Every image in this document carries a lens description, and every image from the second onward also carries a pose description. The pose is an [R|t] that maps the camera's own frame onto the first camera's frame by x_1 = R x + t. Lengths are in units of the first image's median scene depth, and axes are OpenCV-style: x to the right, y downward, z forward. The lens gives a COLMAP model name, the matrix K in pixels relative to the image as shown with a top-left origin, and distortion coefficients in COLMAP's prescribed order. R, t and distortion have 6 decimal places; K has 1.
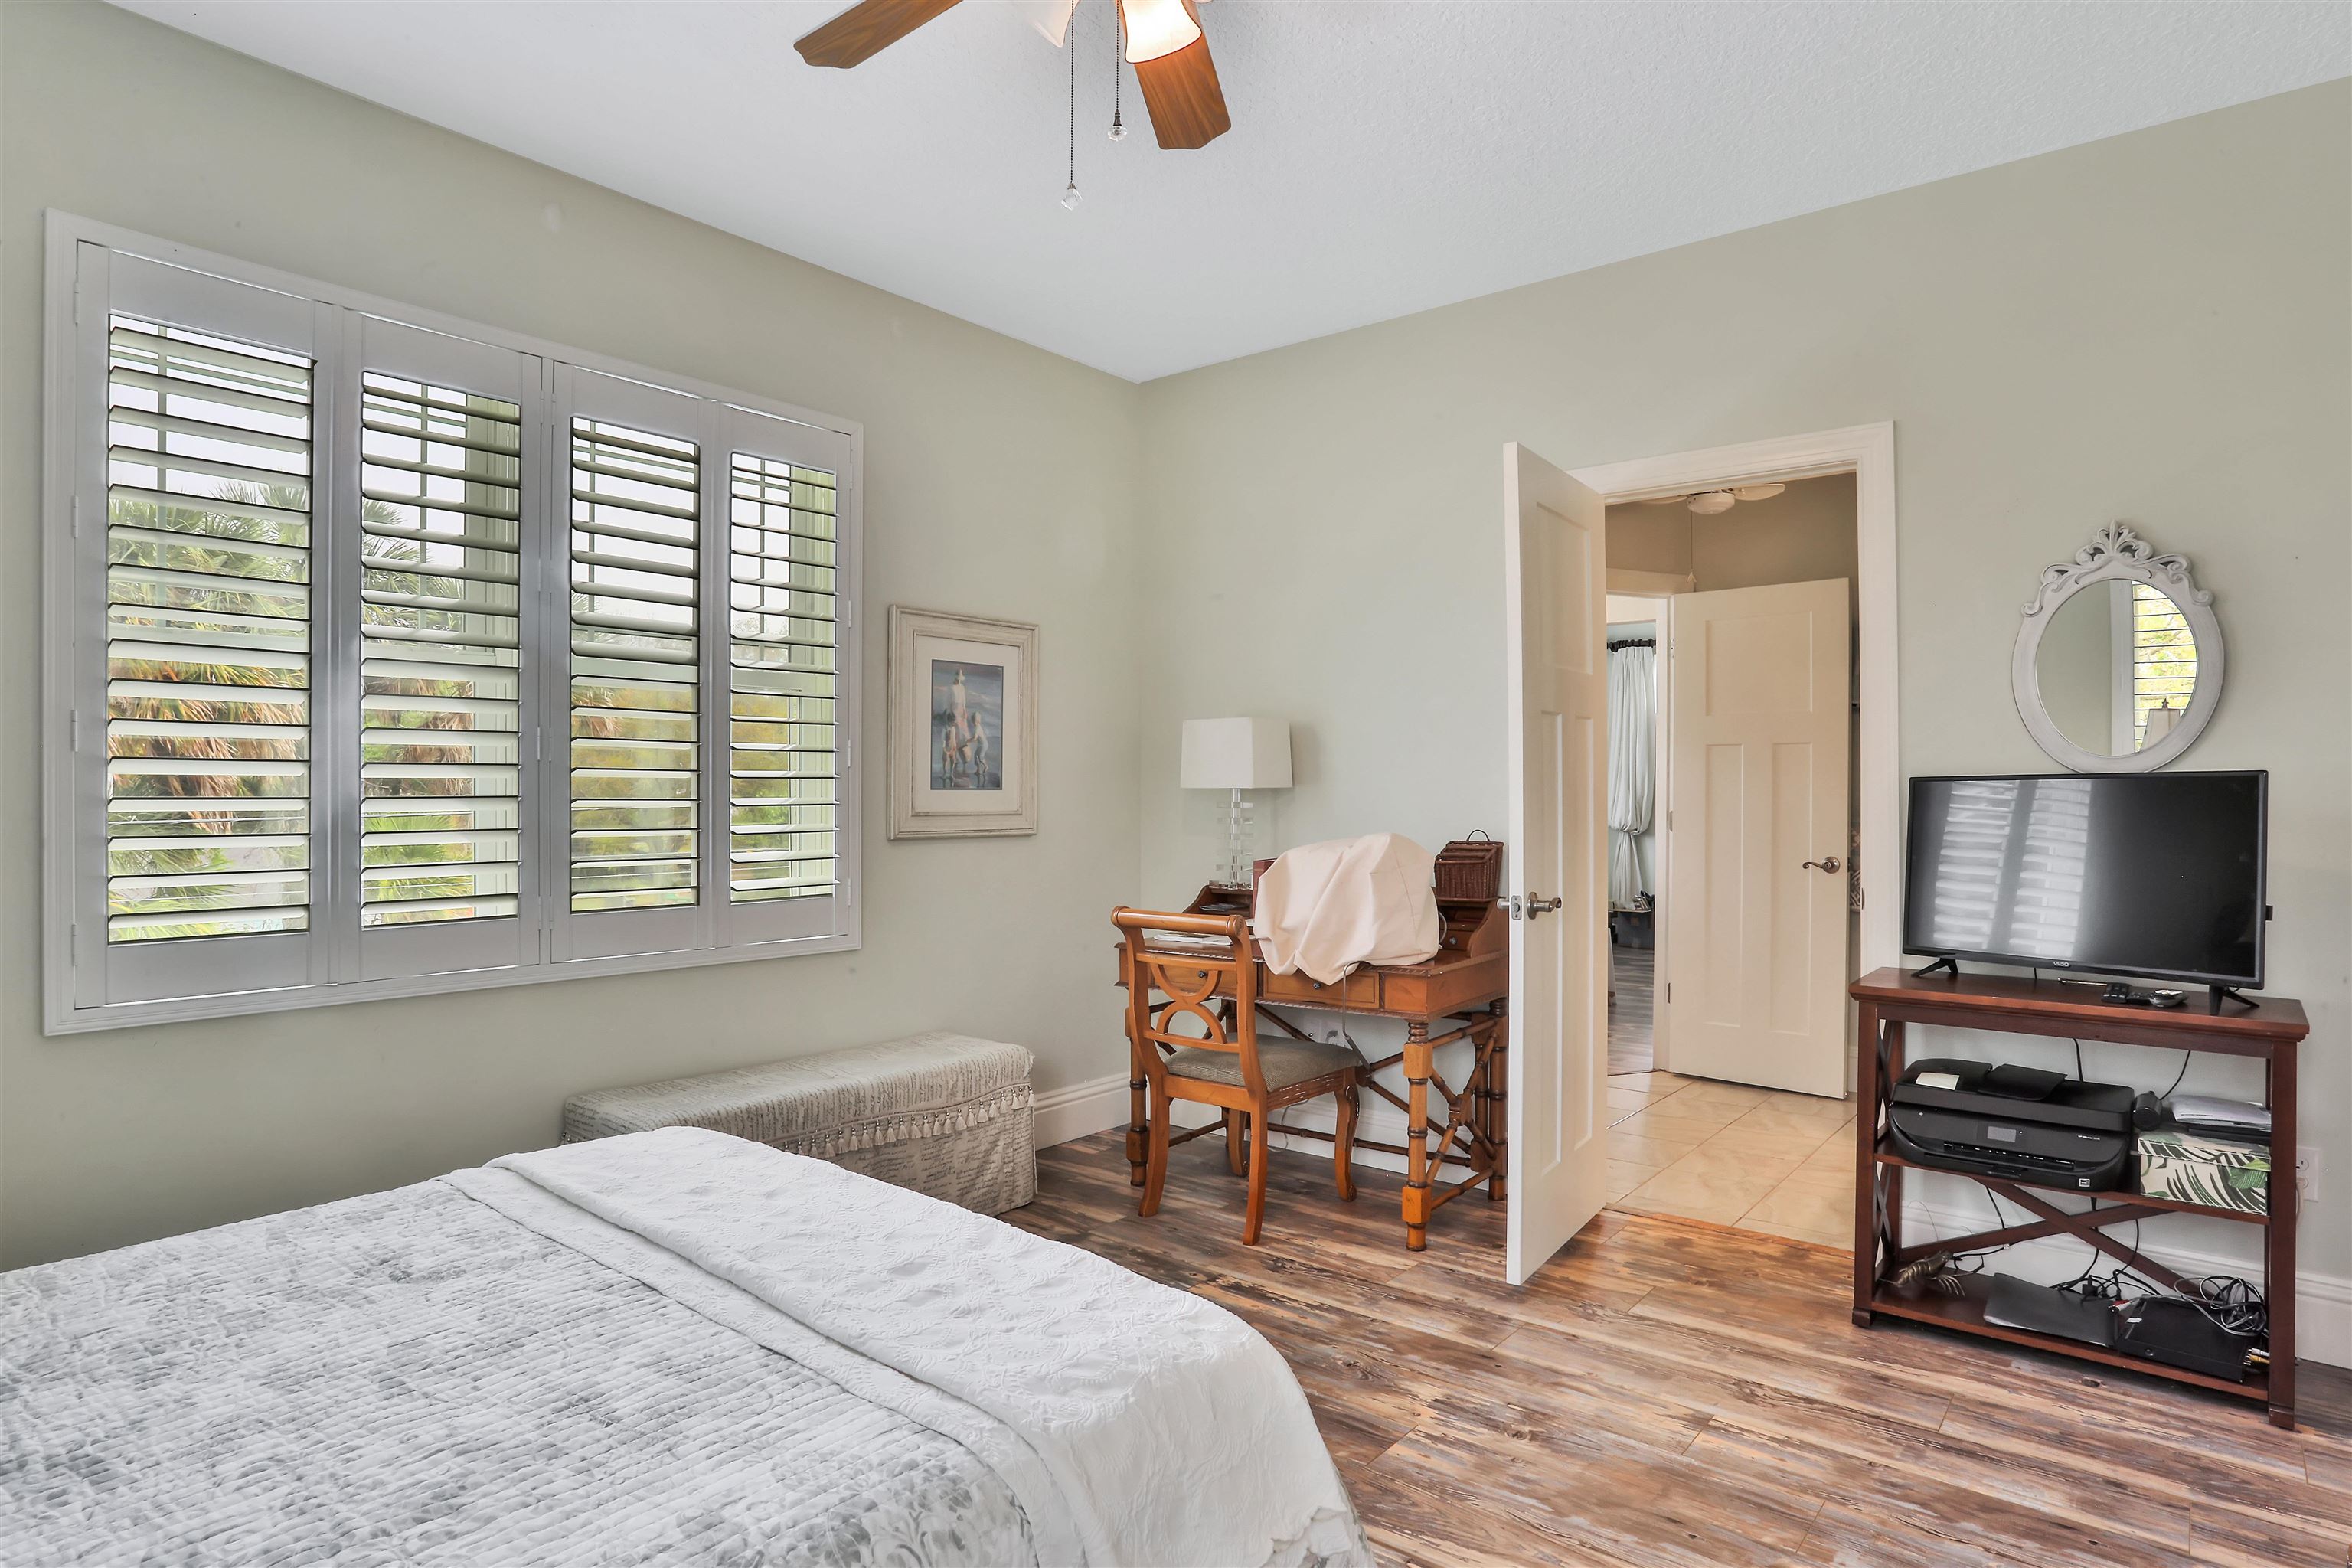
lens RADIAL K [[1301.5, 0, 1177.8], [0, 1301.5, 788.5], [0, 0, 1]] dist [-0.029568, 0.002905]
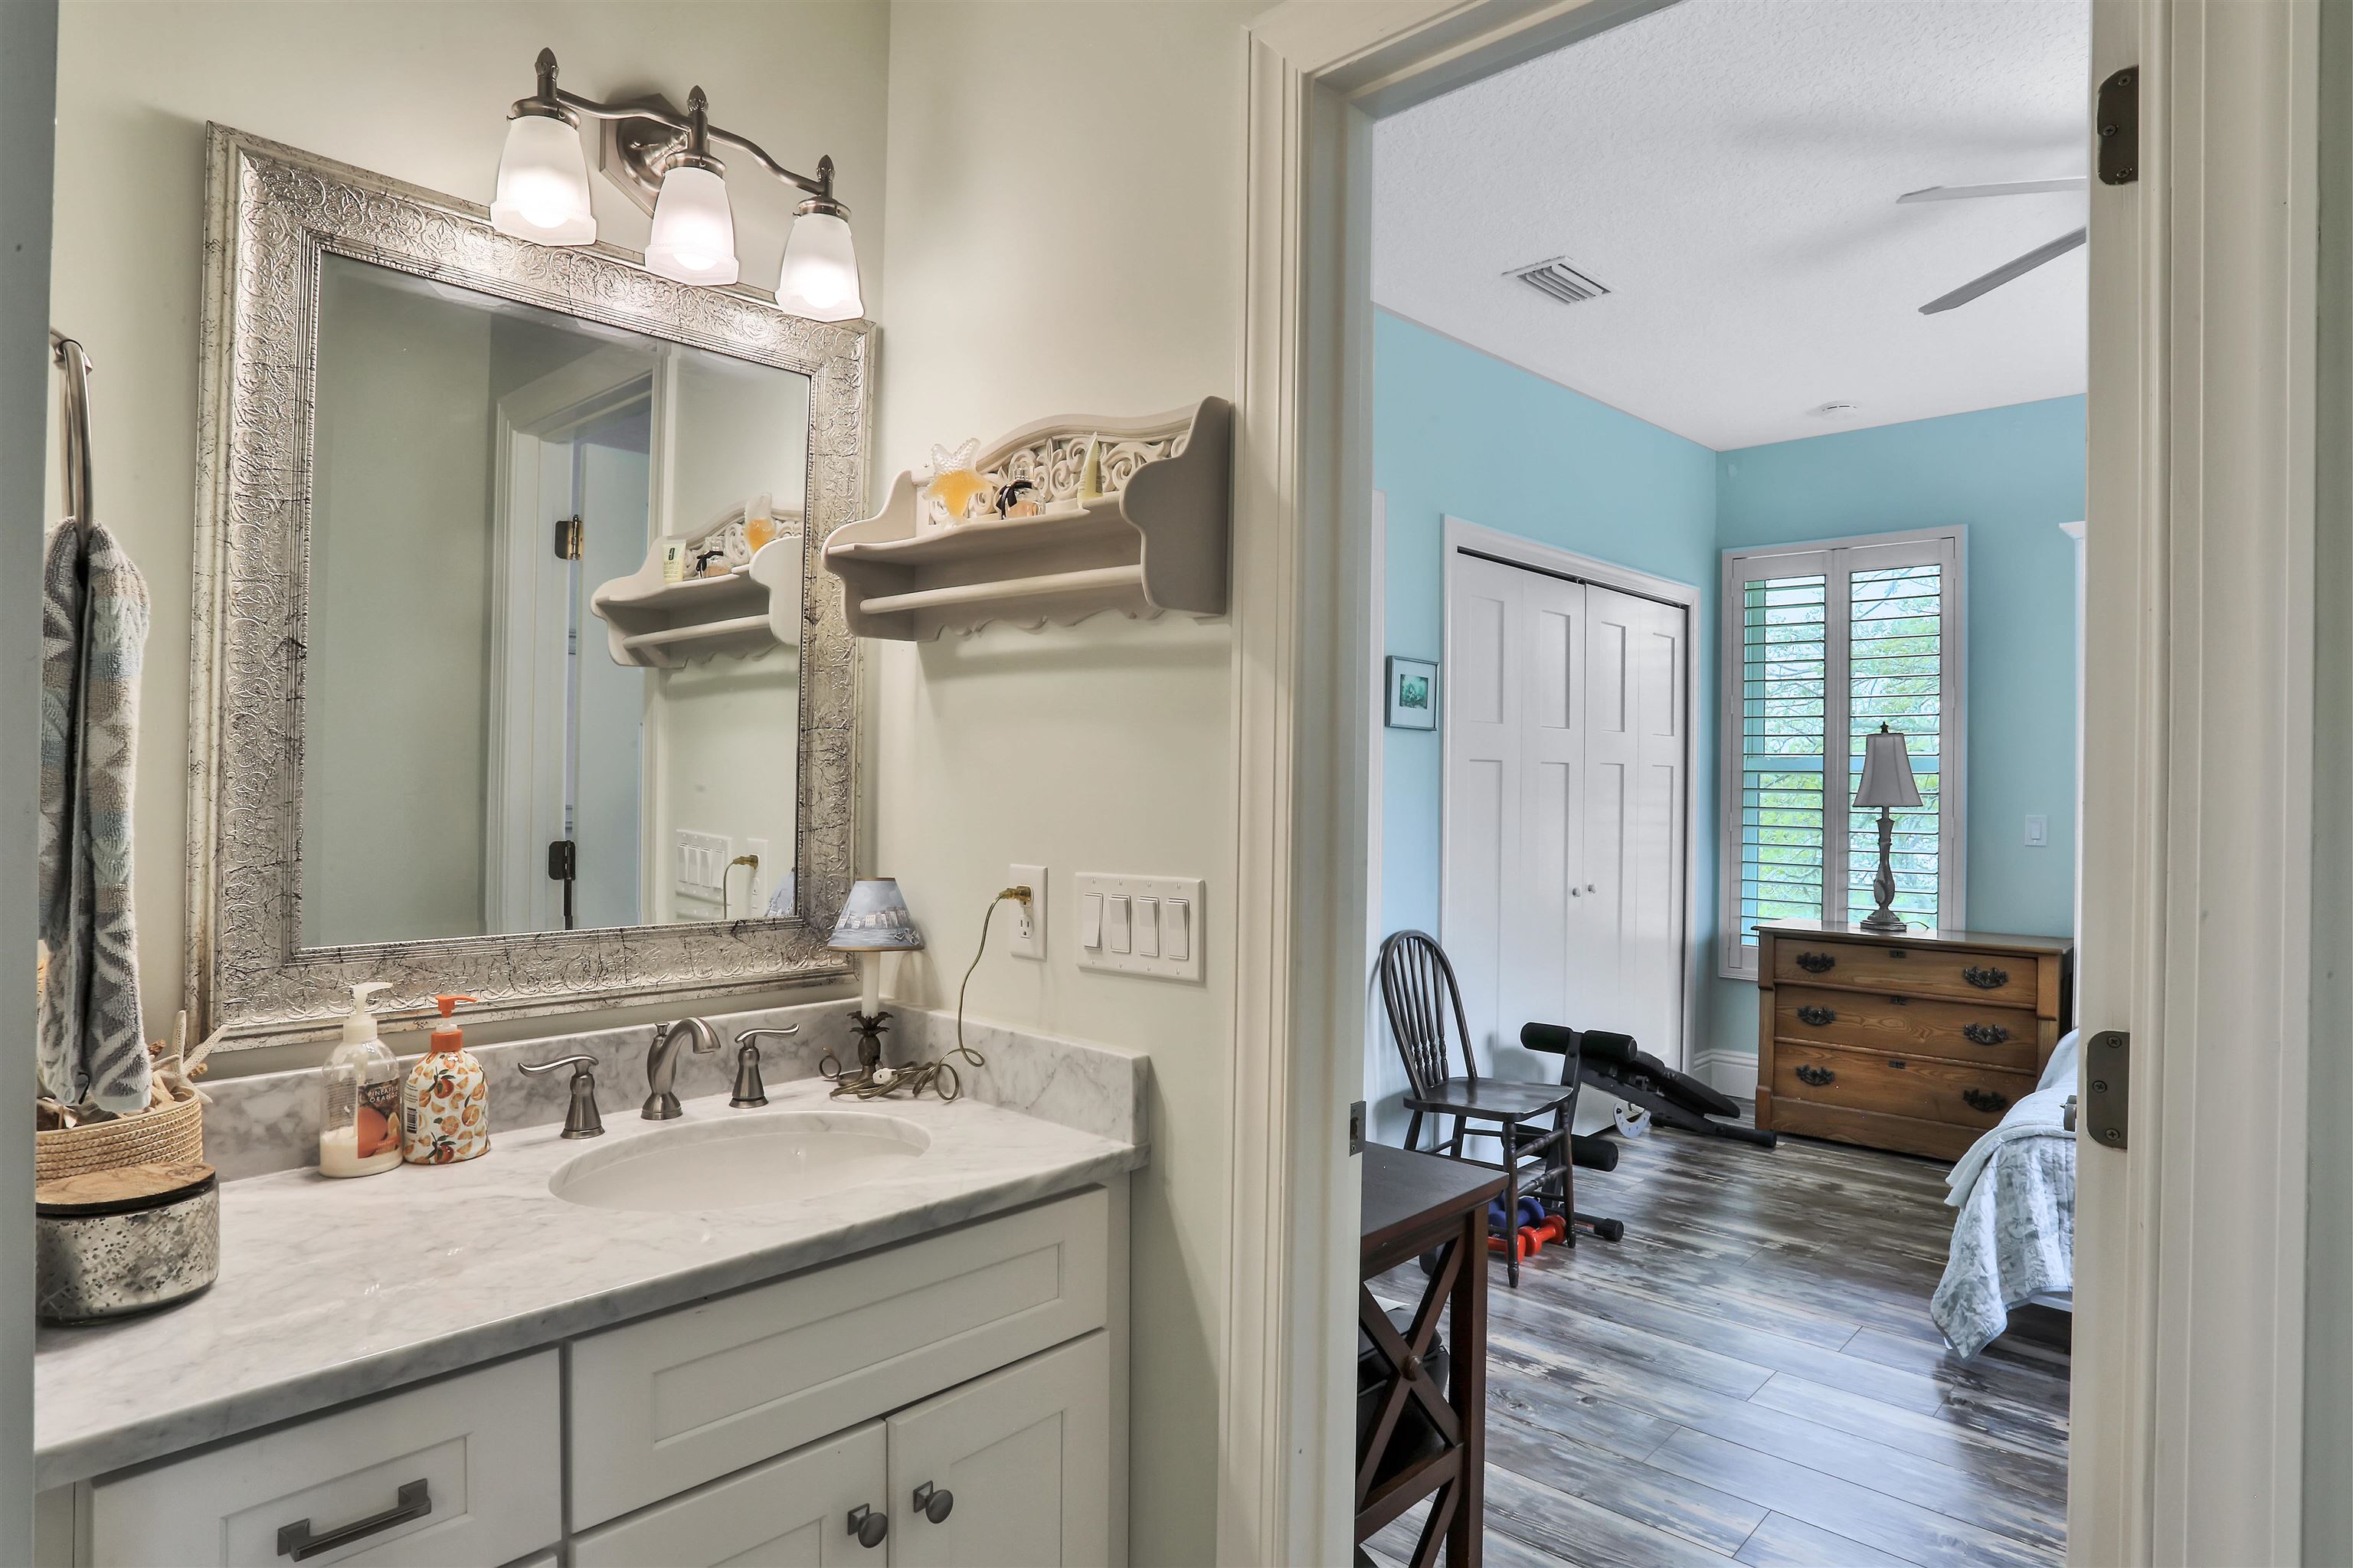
lens RADIAL K [[1302.1, 0, 1178.3], [0, 1302.1, 788.5], [0, 0, 1]] dist [-0.029568, 0.002905]
pose [[-0.998621, -0.012877, 0.050896, 0.775983], [-0.012926, 0.999916, -0.000621, -0.029790], [-0.050883, -0.001278, -0.998704, 1.941152]]
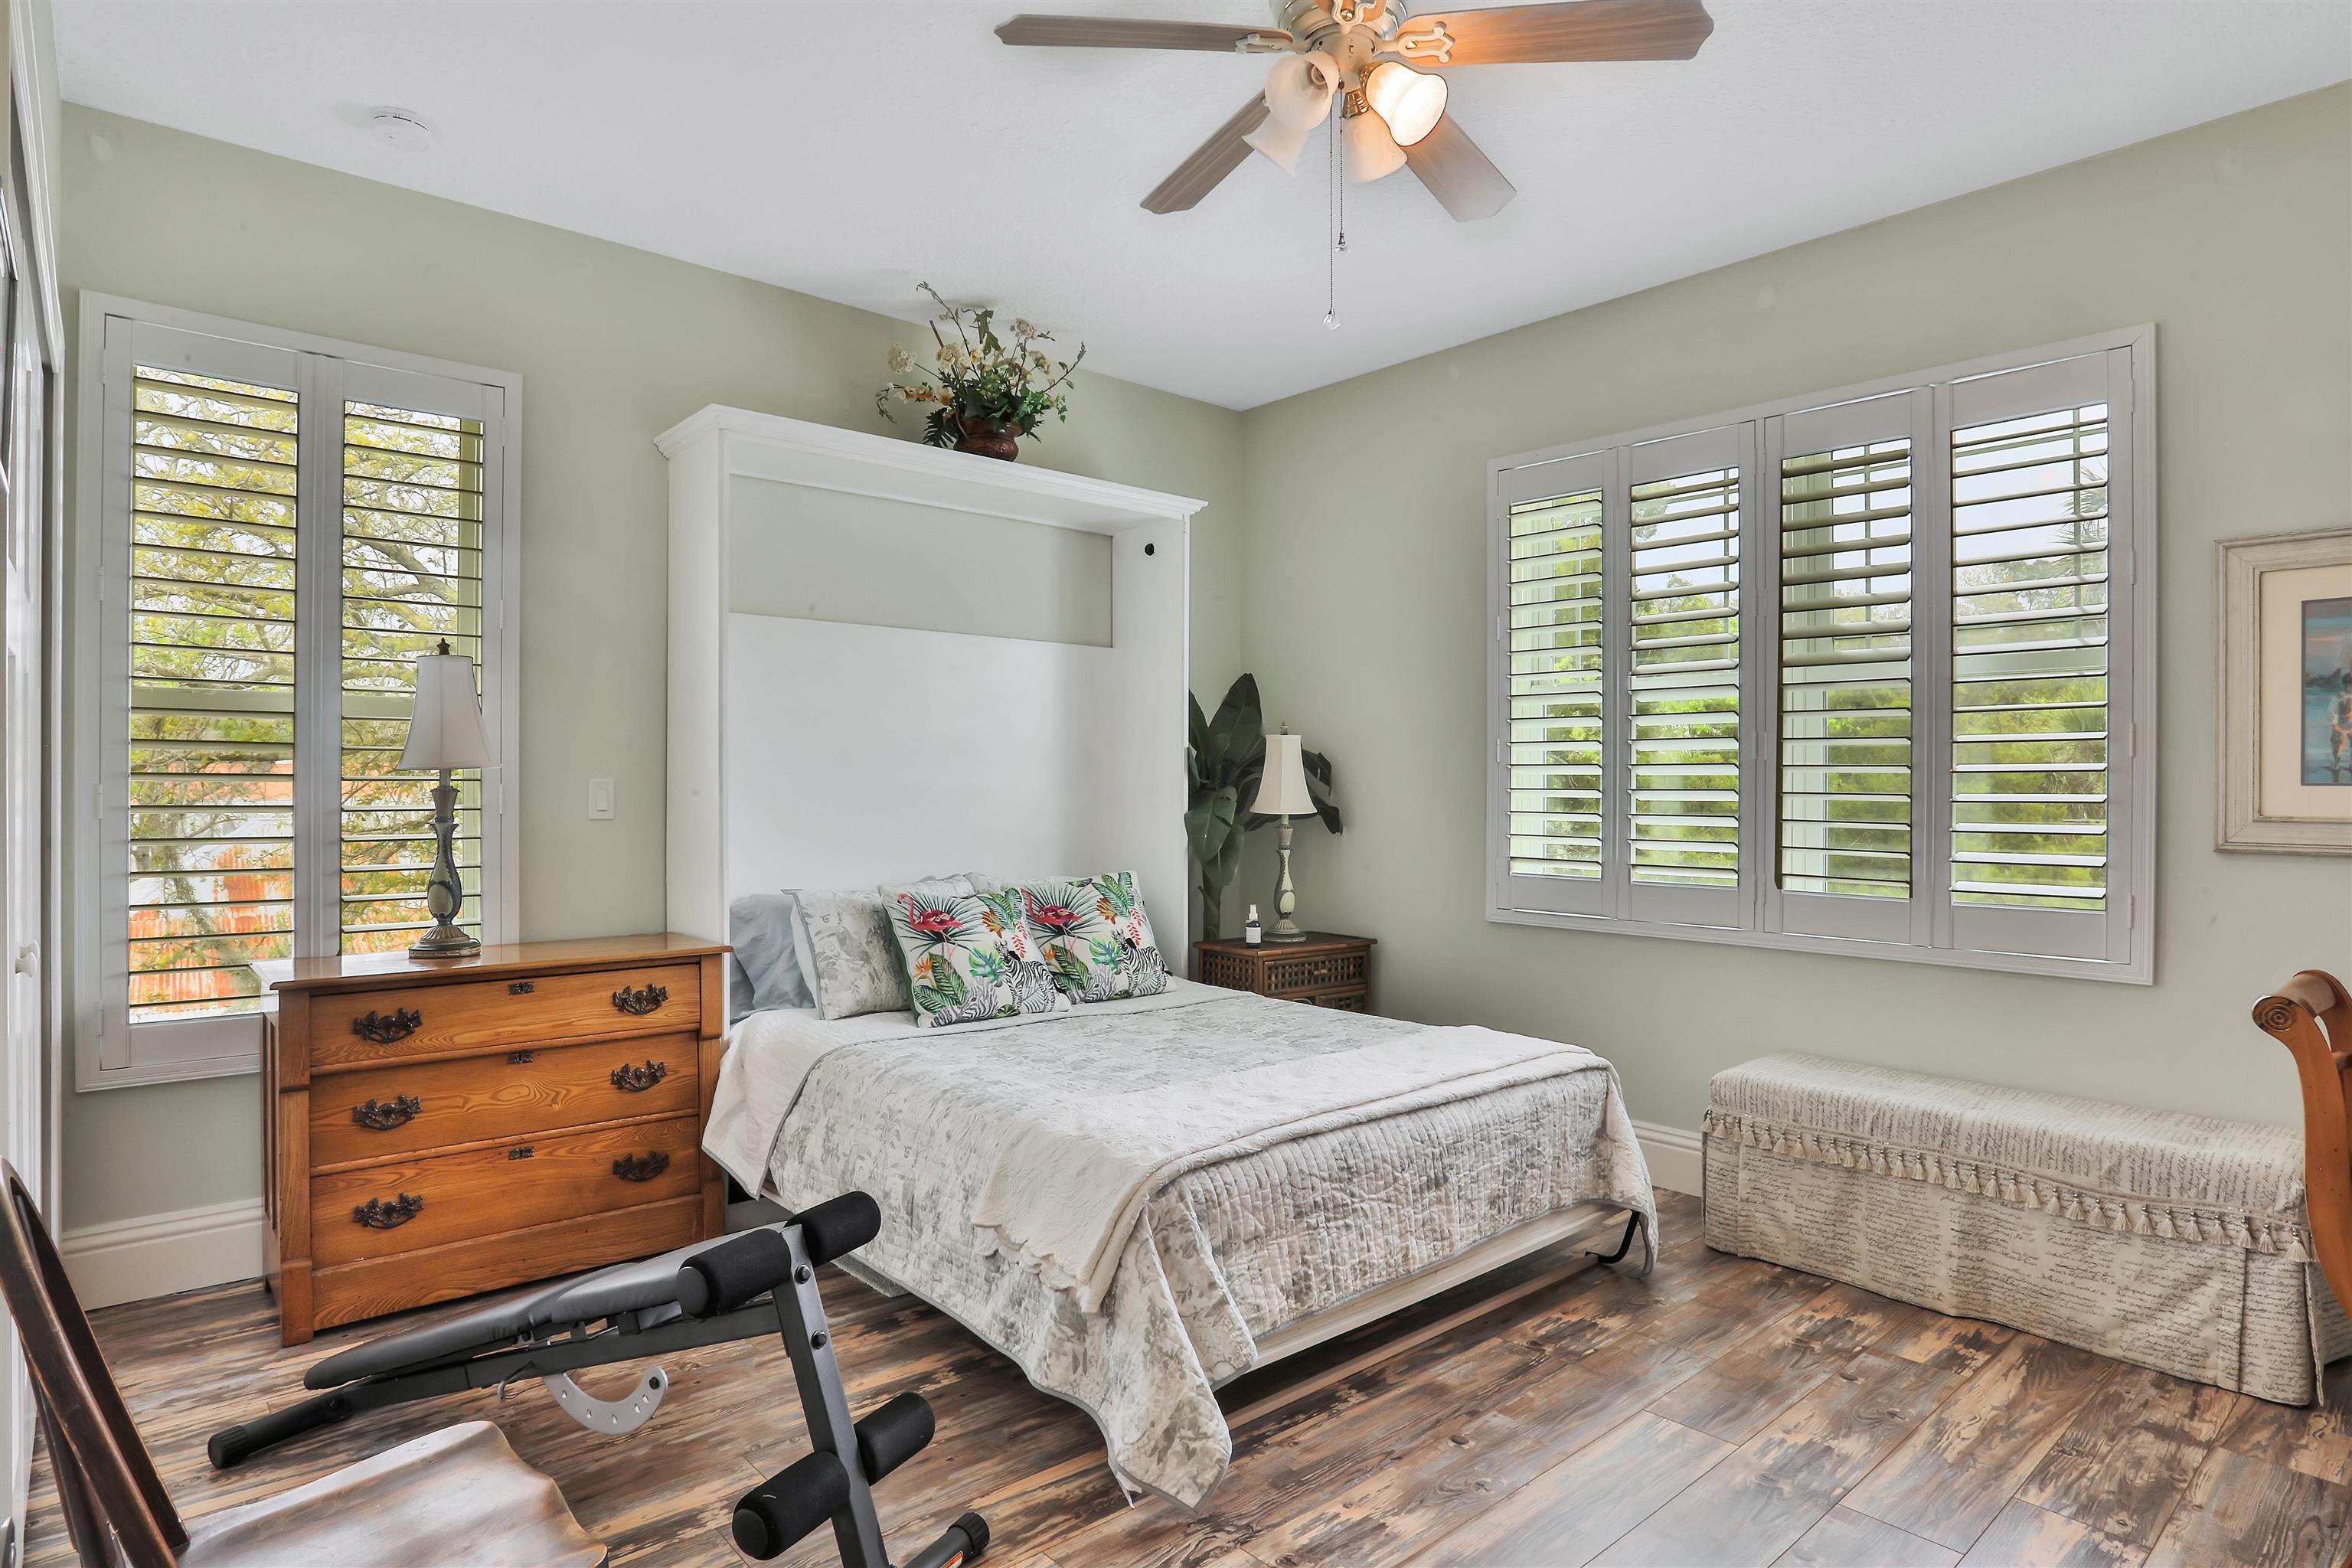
lens RADIAL K [[1301.5, 0, 1177.8], [0, 1301.5, 788.5], [0, 0, 1]] dist [-0.029568, 0.002905]
pose [[-0.145838, 0.001886, -0.989307, 0.968011], [0.000759, 0.999998, 0.001794, 0.001745], [0.989308, -0.000489, -0.145839, 0.814556]]
